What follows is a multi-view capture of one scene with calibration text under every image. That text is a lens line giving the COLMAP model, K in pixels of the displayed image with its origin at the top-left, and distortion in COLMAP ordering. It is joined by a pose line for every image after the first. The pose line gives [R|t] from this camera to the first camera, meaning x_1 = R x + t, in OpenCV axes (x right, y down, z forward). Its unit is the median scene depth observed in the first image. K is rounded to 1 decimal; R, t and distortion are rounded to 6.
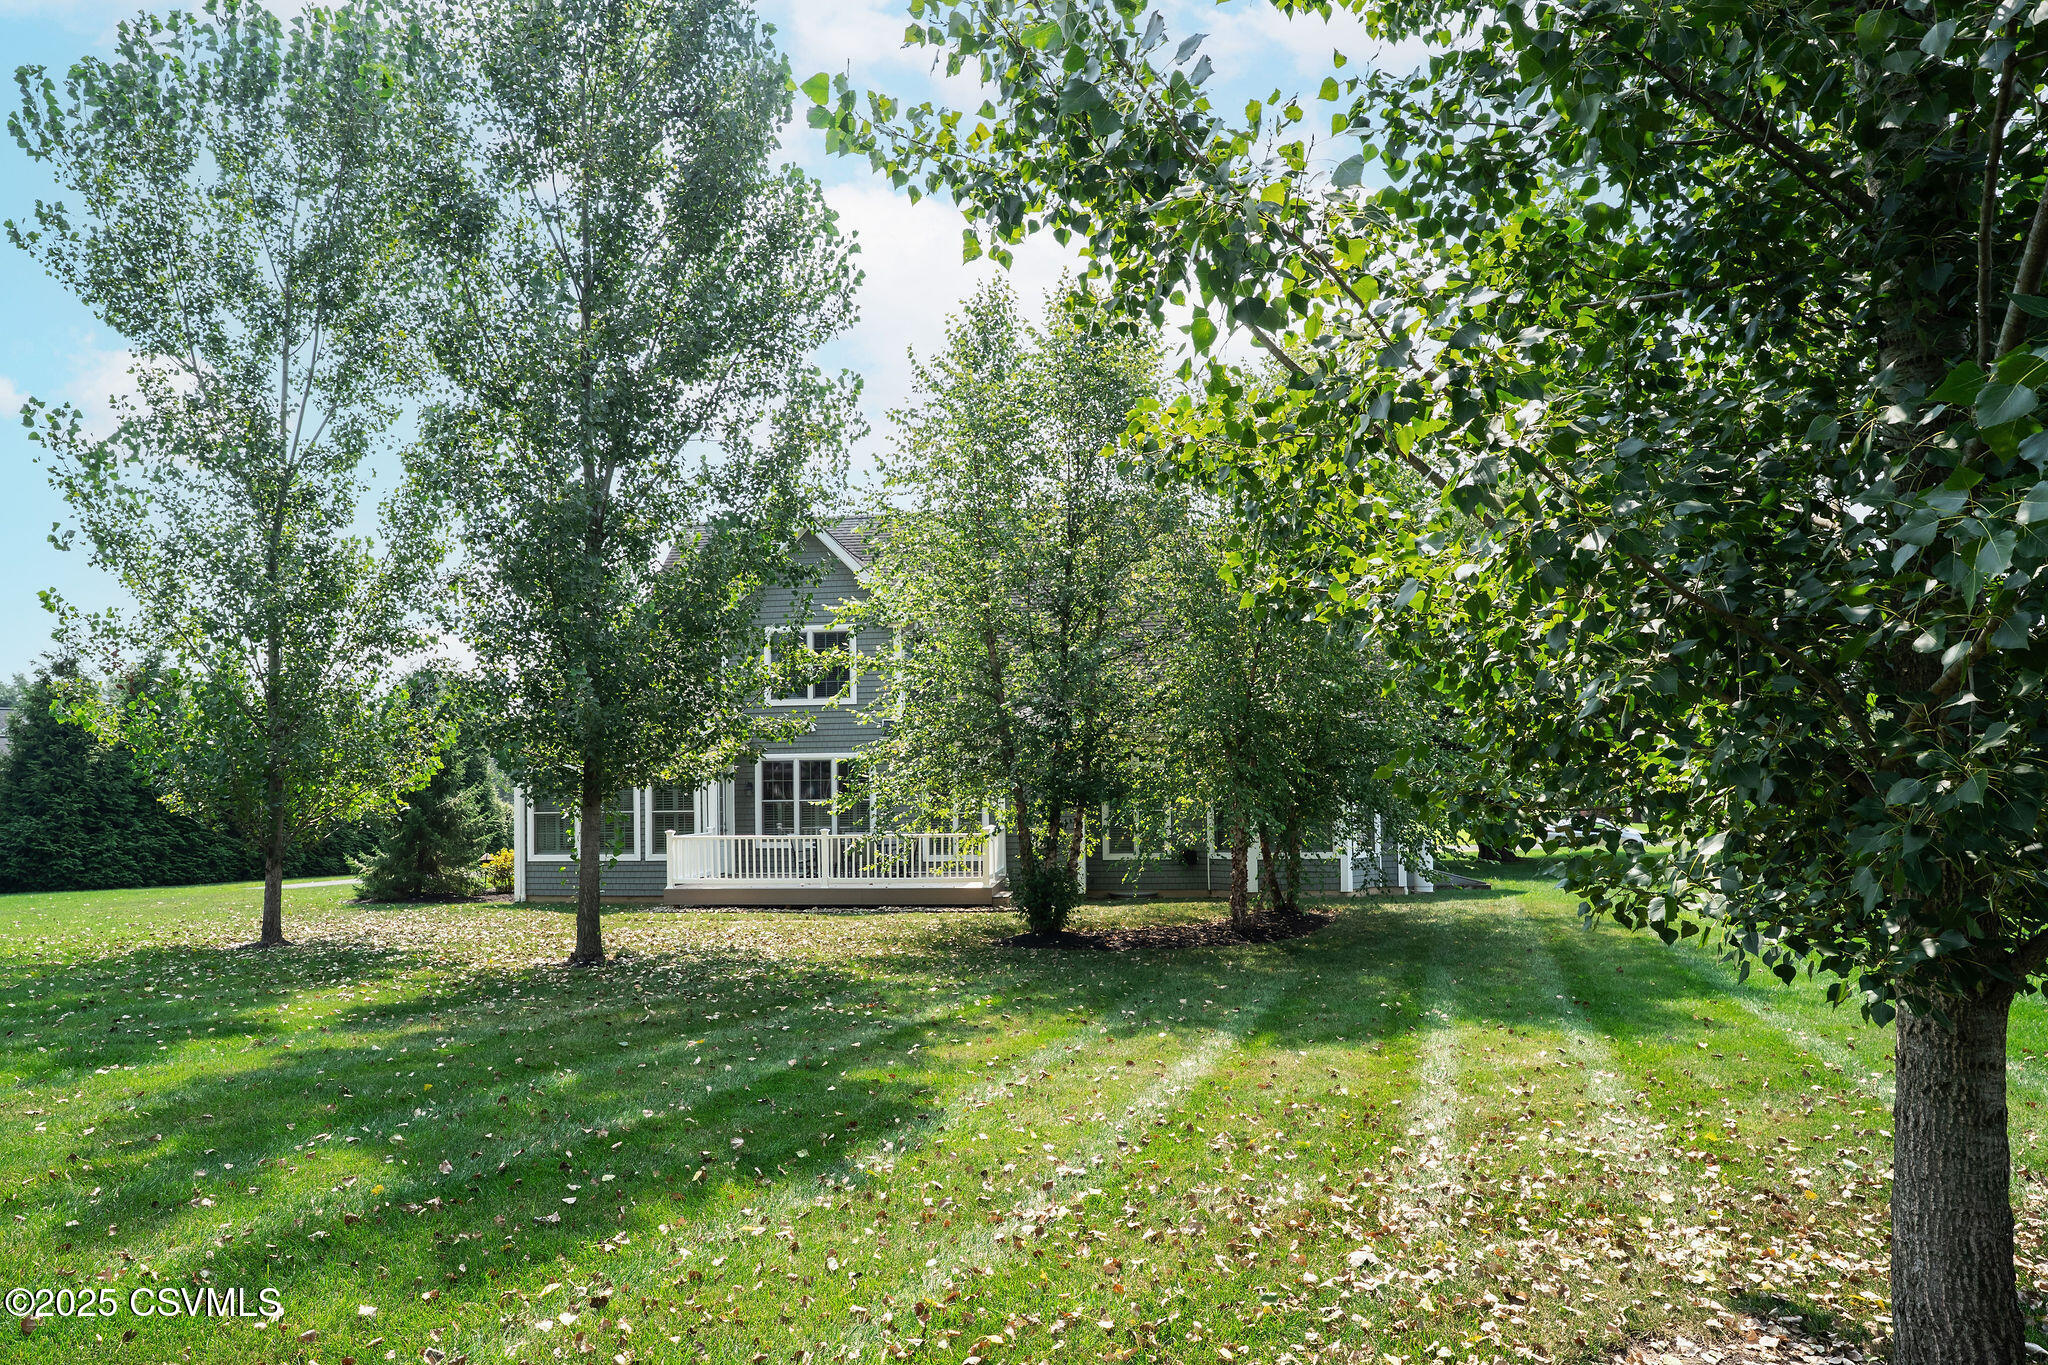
lens RADIAL K [[1177.9, 0, 960.8], [0, 1177.9, 739.1], [0, 0, 1]] dist [-0.005114, 0.000134]
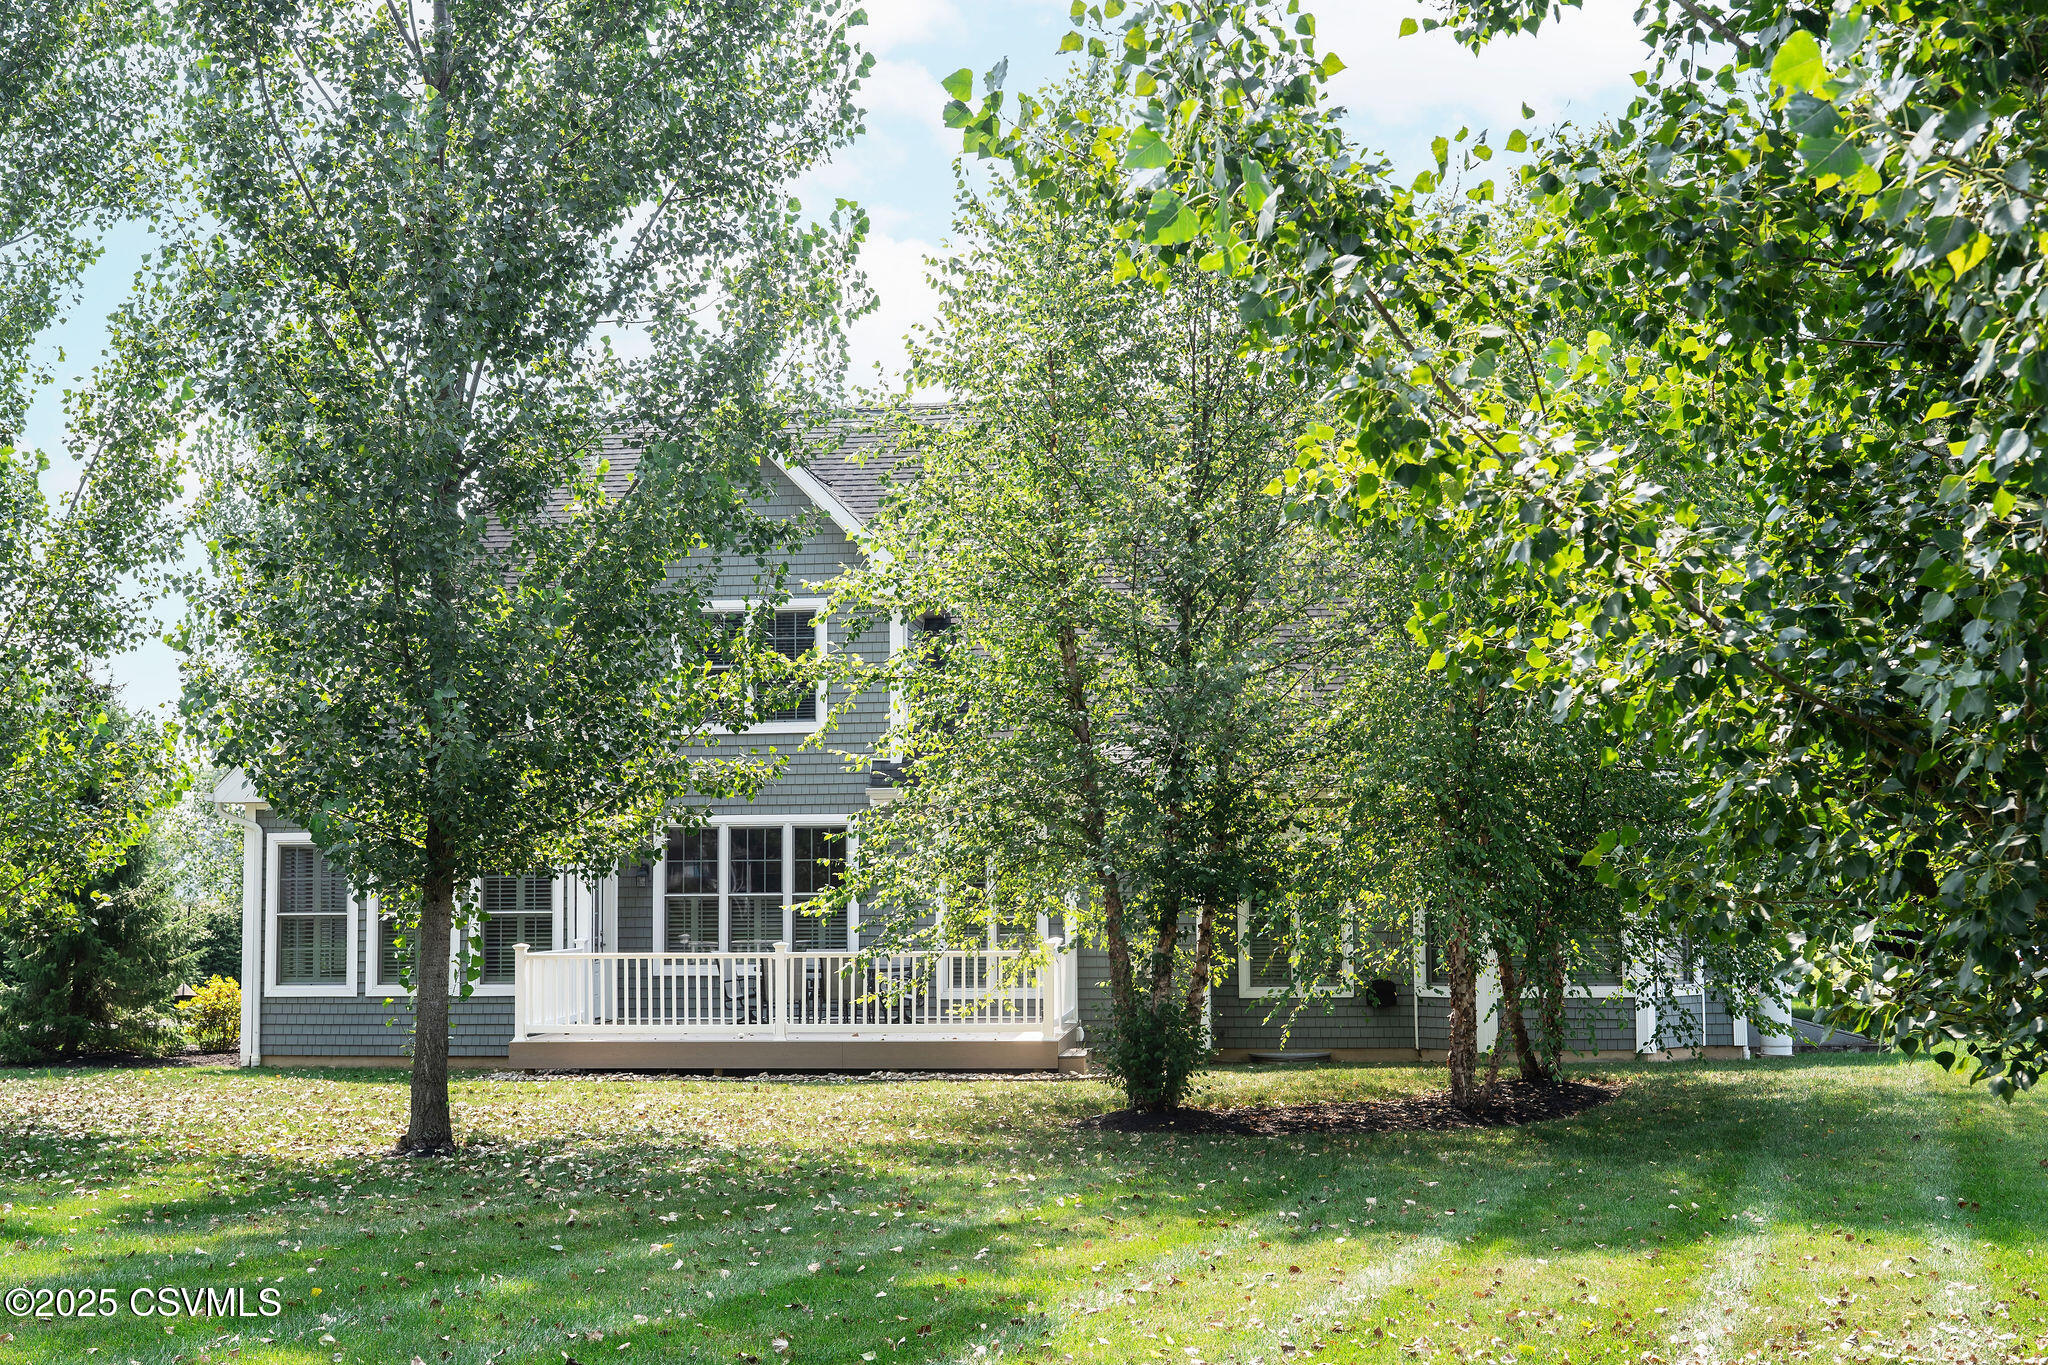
lens RADIAL K [[2369.1, 0, 1024.0], [0, 2369.1, 682.5], [0, 0, 1]] dist [0.037141, -0.018590]
pose [[0.999244, 0.008496, 0.037928, -0.045837], [-0.006967, 0.999165, -0.040249, -0.009950], [-0.038239, 0.039954, 0.998470, -0.260508]]
